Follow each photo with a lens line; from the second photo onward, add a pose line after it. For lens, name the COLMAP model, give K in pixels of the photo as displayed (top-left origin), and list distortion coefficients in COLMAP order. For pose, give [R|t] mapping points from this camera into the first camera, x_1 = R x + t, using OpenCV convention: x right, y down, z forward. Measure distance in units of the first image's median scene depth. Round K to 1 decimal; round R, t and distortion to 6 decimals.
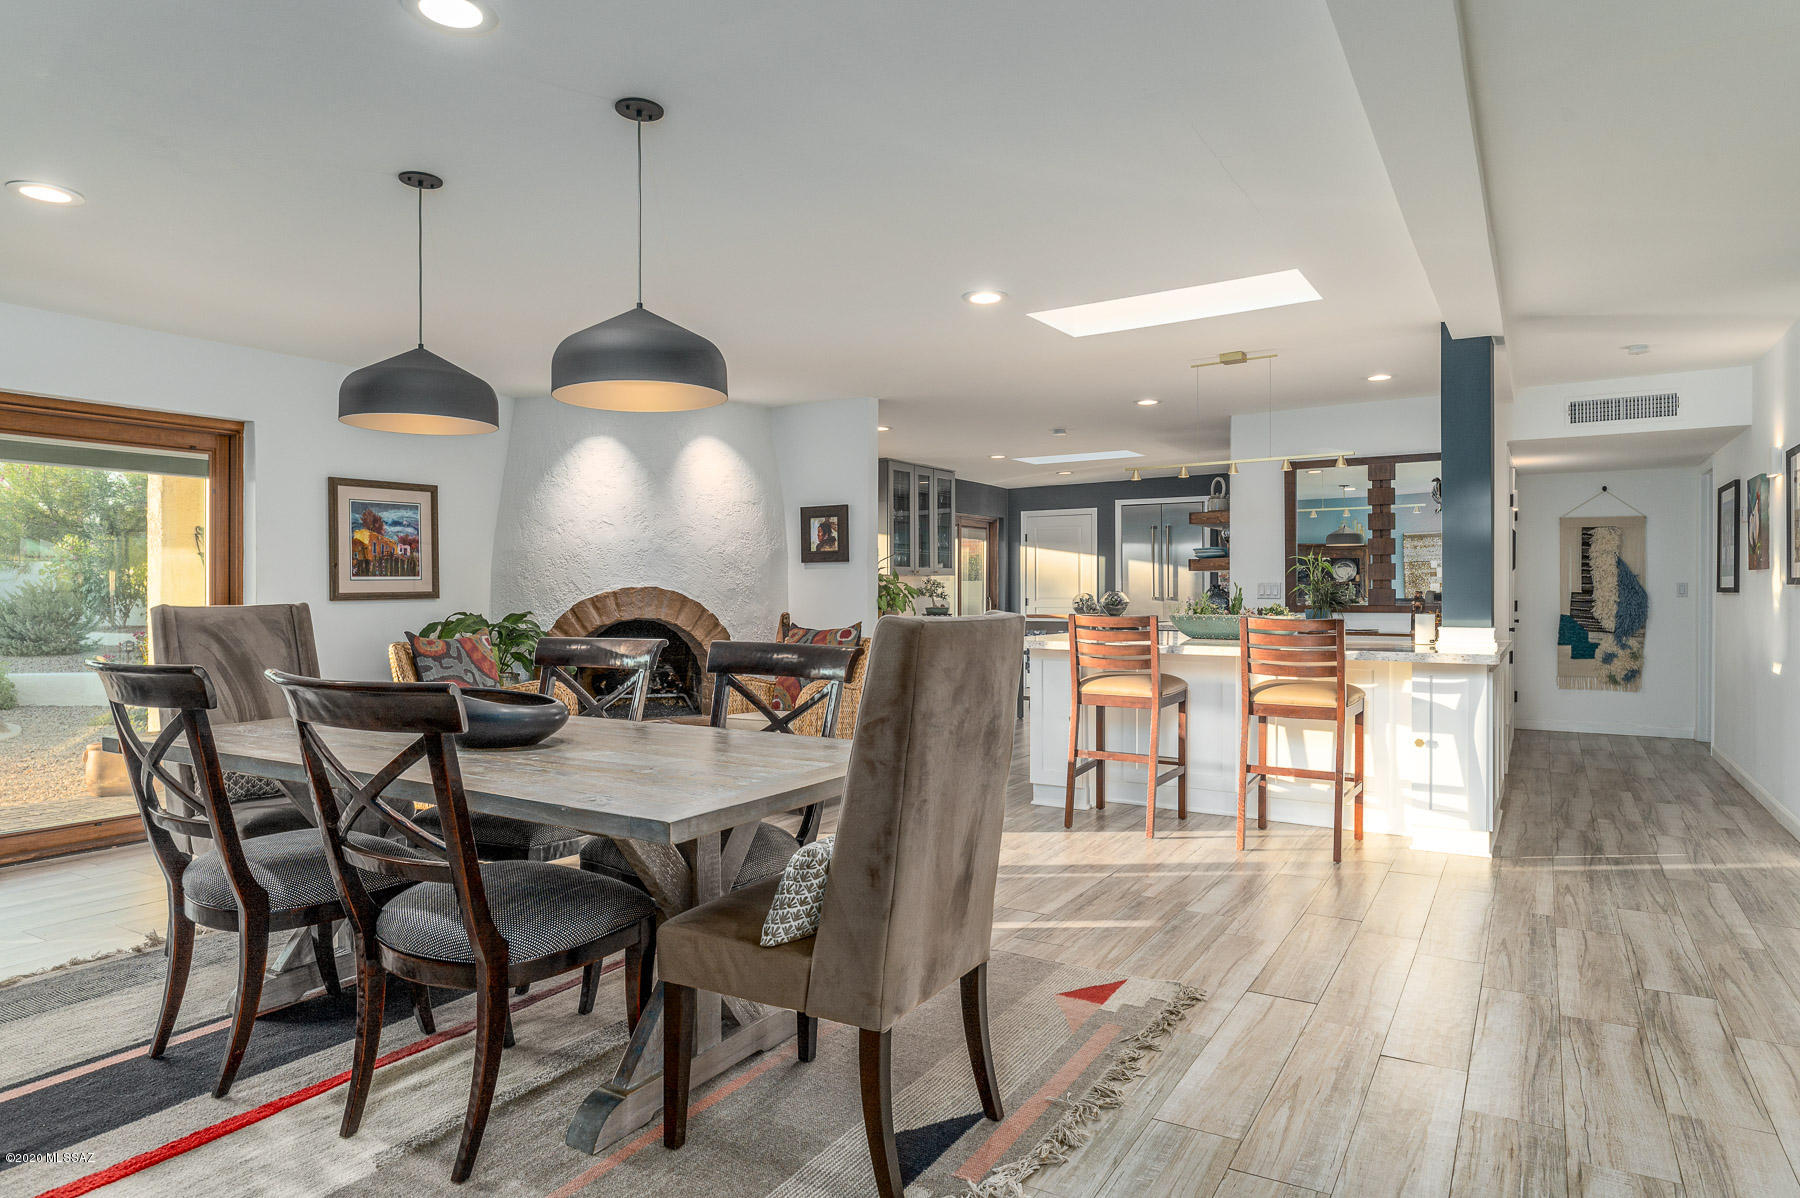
lens RADIAL K [[1069.6, 0, 899.4], [0, 1069.6, 605.0], [0, 0, 1]] dist [-0.005373, 0.000380]
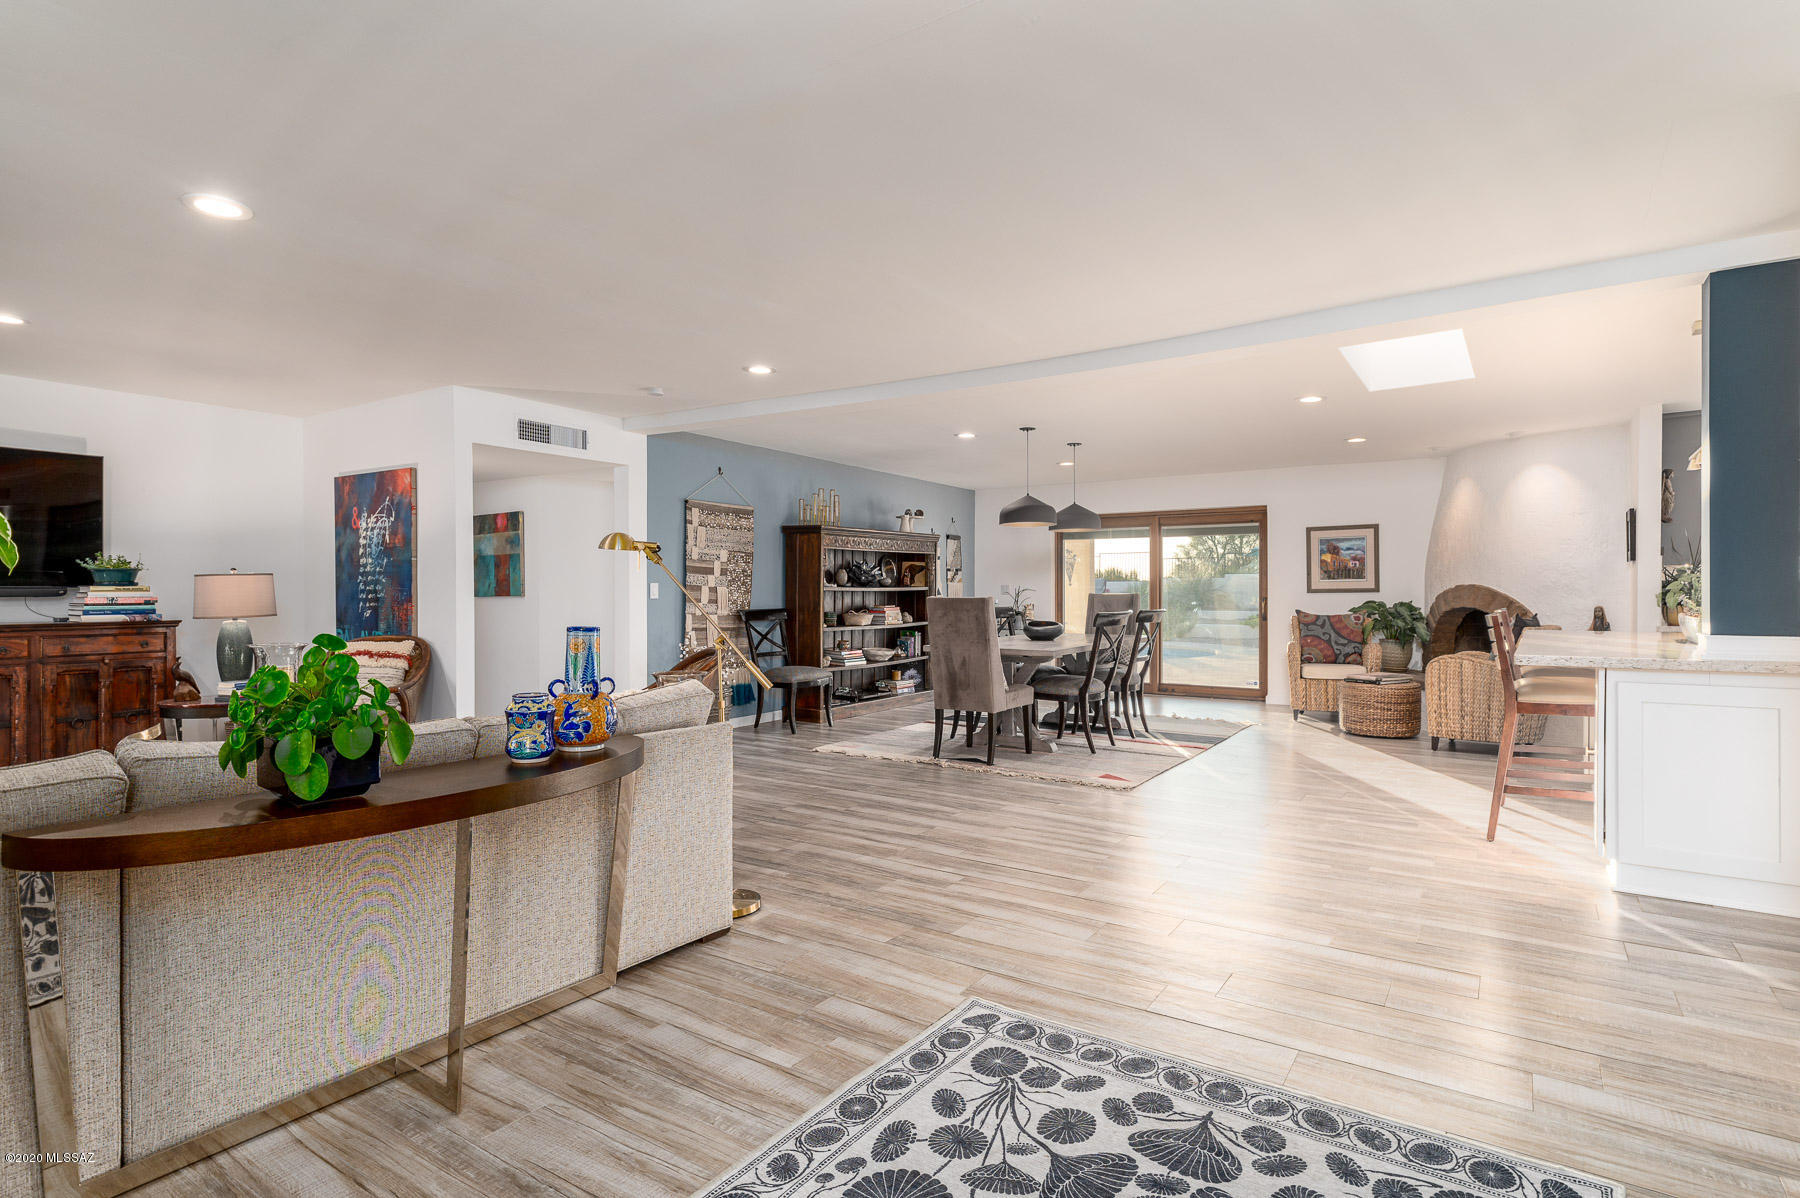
lens RADIAL K [[921.3, 0, 892.8], [0, 921.3, 598.2], [0, 0, 1]] dist [-0.002029, -0.000130]
pose [[-0.064595, 0.011304, -0.997848, 1.007758], [-0.010034, 0.999878, 0.011977, -0.006317], [0.997861, 0.010786, -0.064474, 0.336130]]
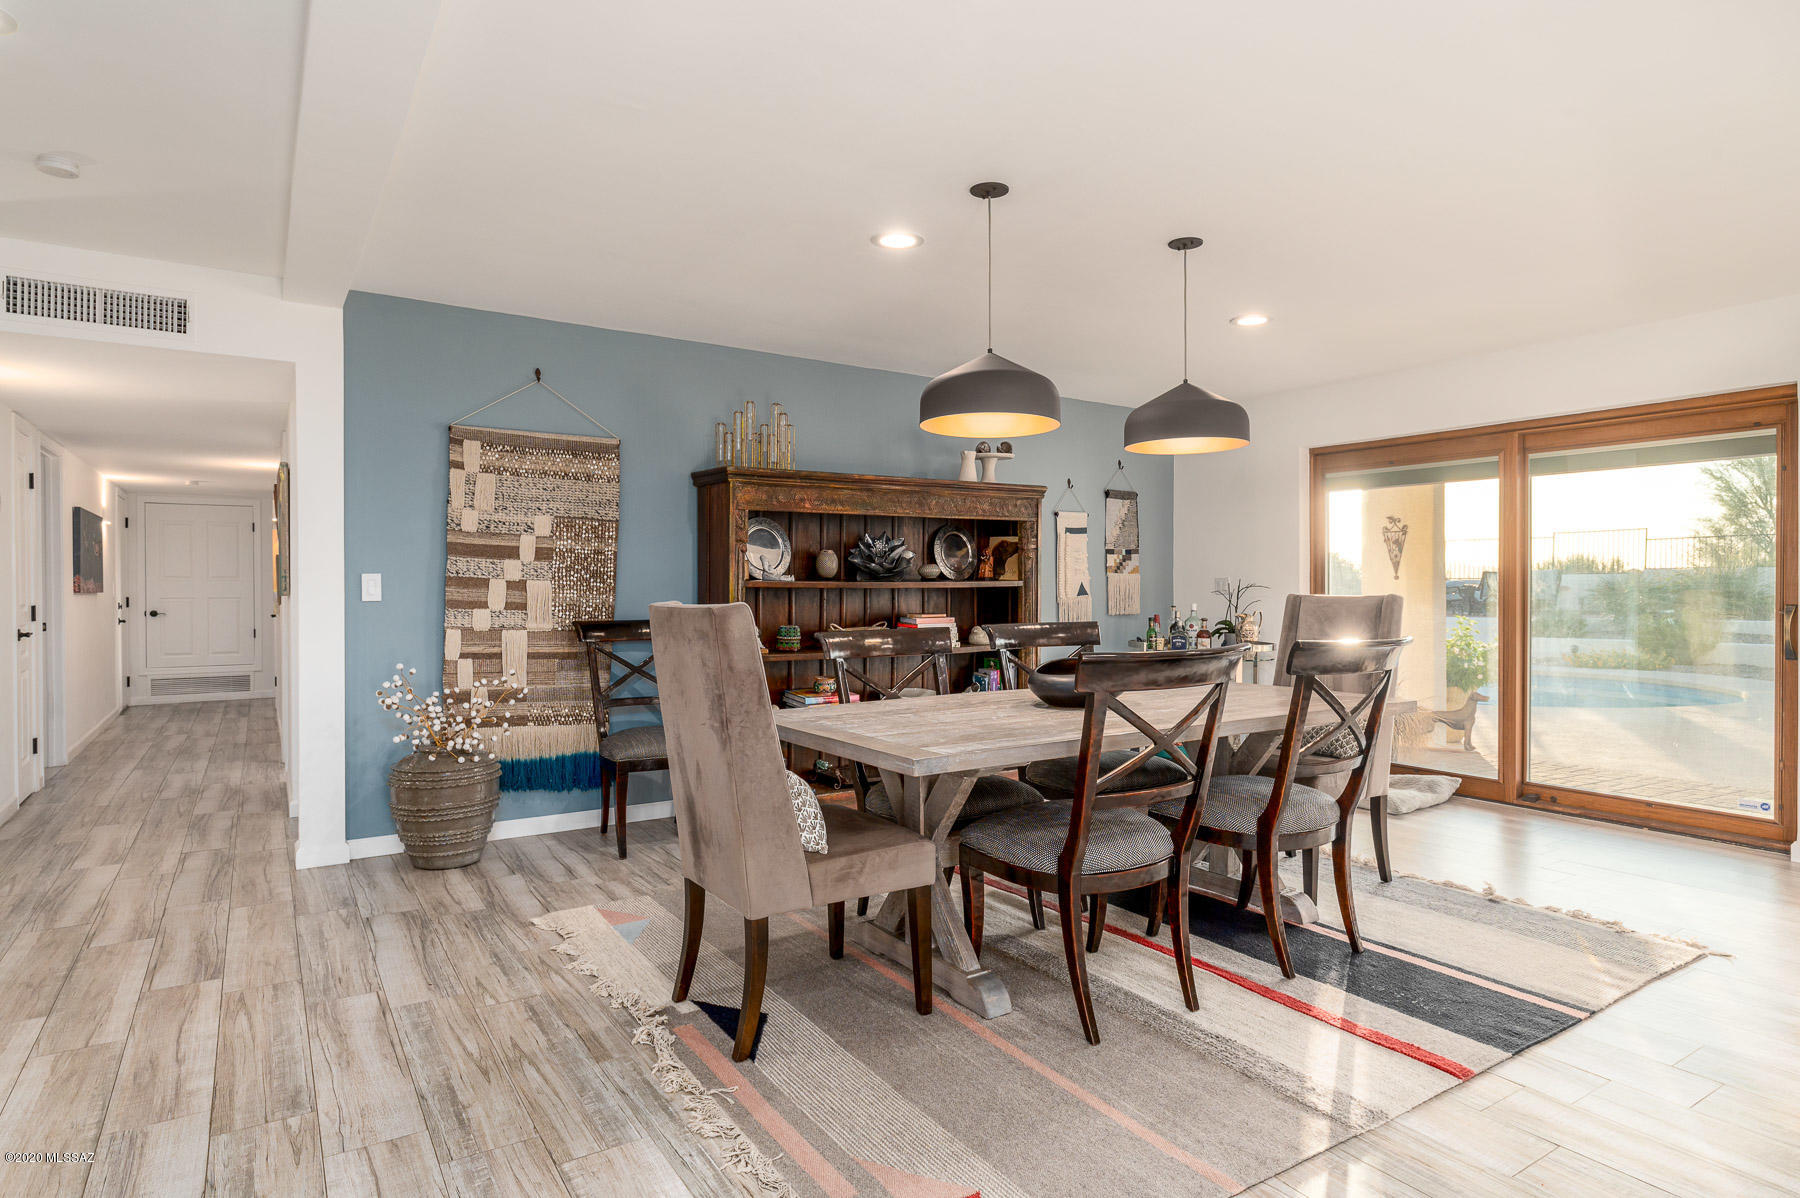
lens RADIAL K [[997.7, 0, 898.0], [0, 997.7, 596.9], [0, 0, 1]] dist [-0.000641, -0.001383]
pose [[-0.448849, 0.011460, -0.893534, 0.352525], [-0.008582, 0.999816, 0.017134, -0.007363], [0.893566, 0.015359, -0.448668, 0.603489]]
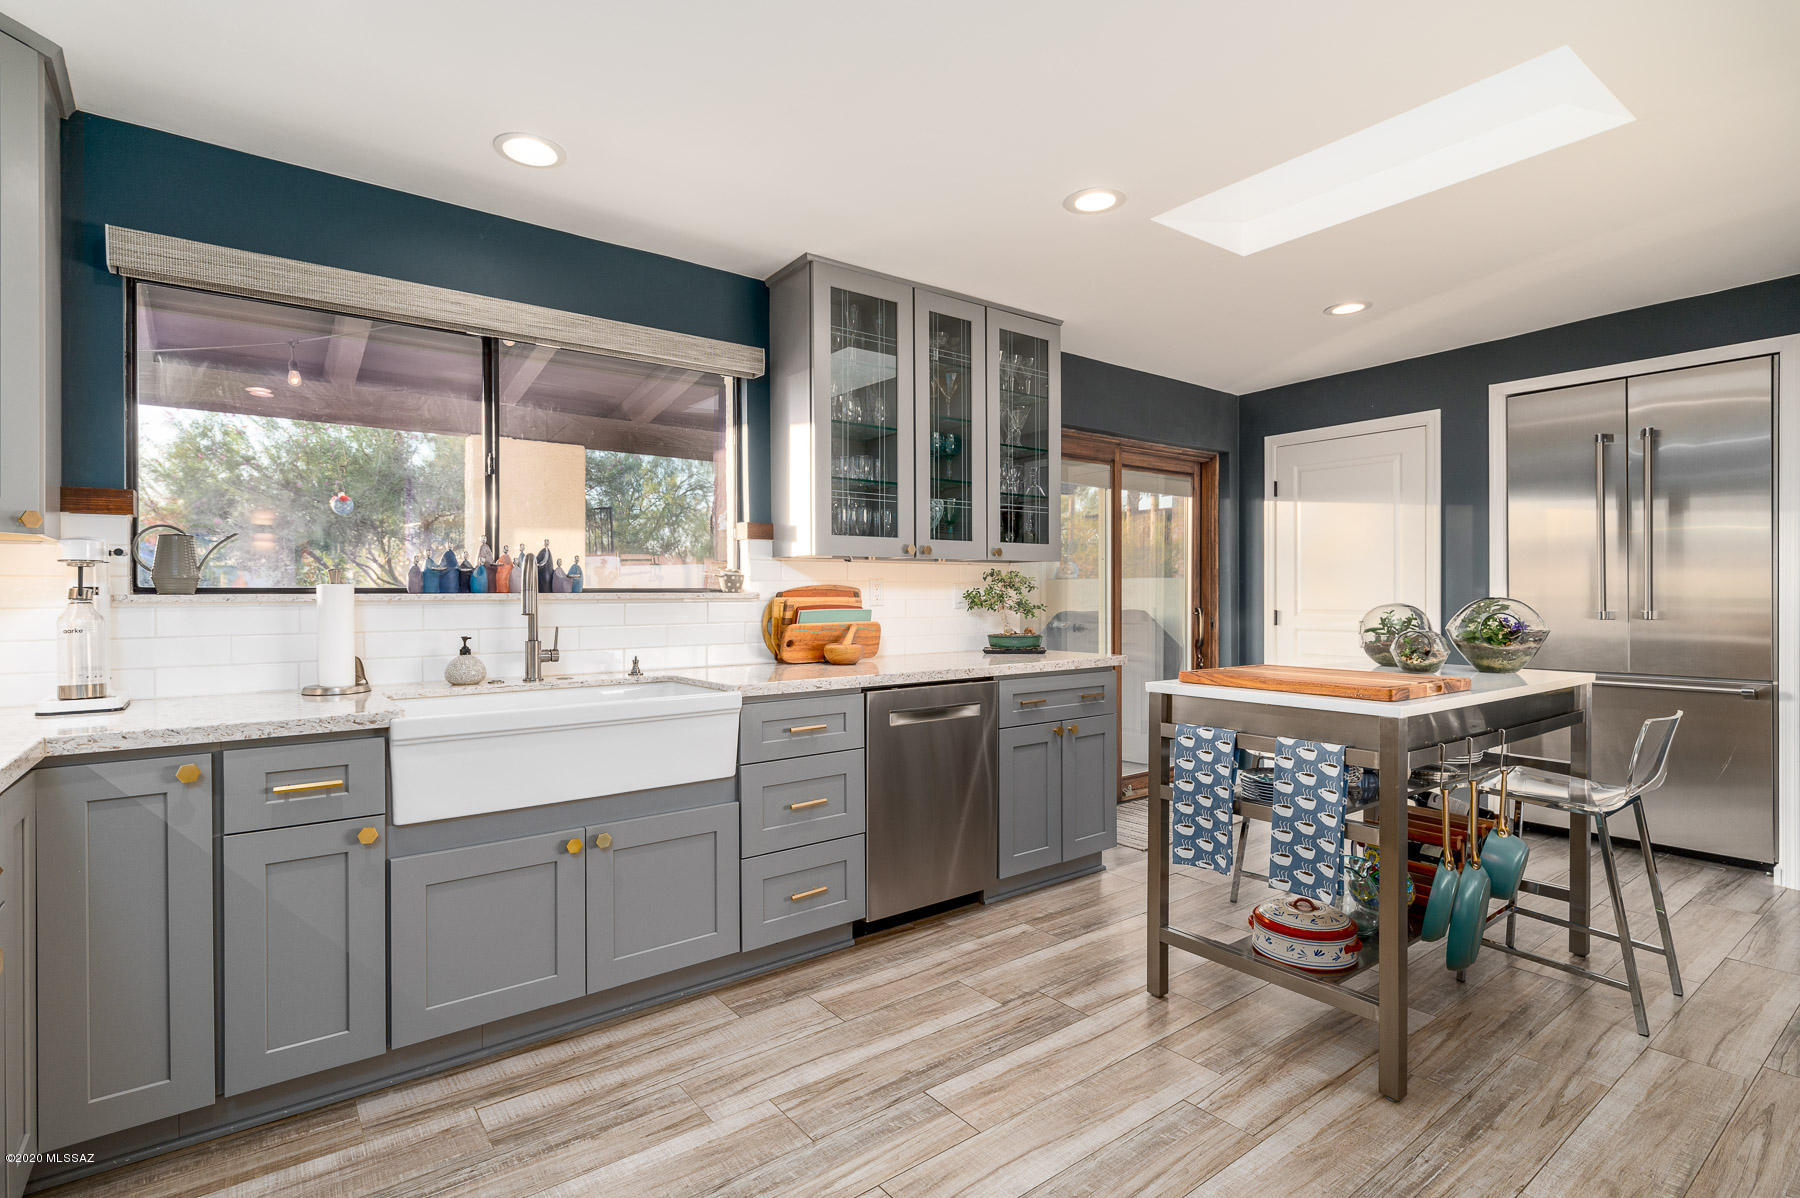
lens RADIAL K [[893.8, 0, 894.4], [0, 893.8, 585.0], [0, 0, 1]] dist [-0.002219, 0.000457]
pose [[0.928293, 0.009058, -0.371740, 0.215881], [-0.012797, 0.999889, -0.007591, -0.025640], [0.371630, 0.011803, 0.928306, 1.096812]]
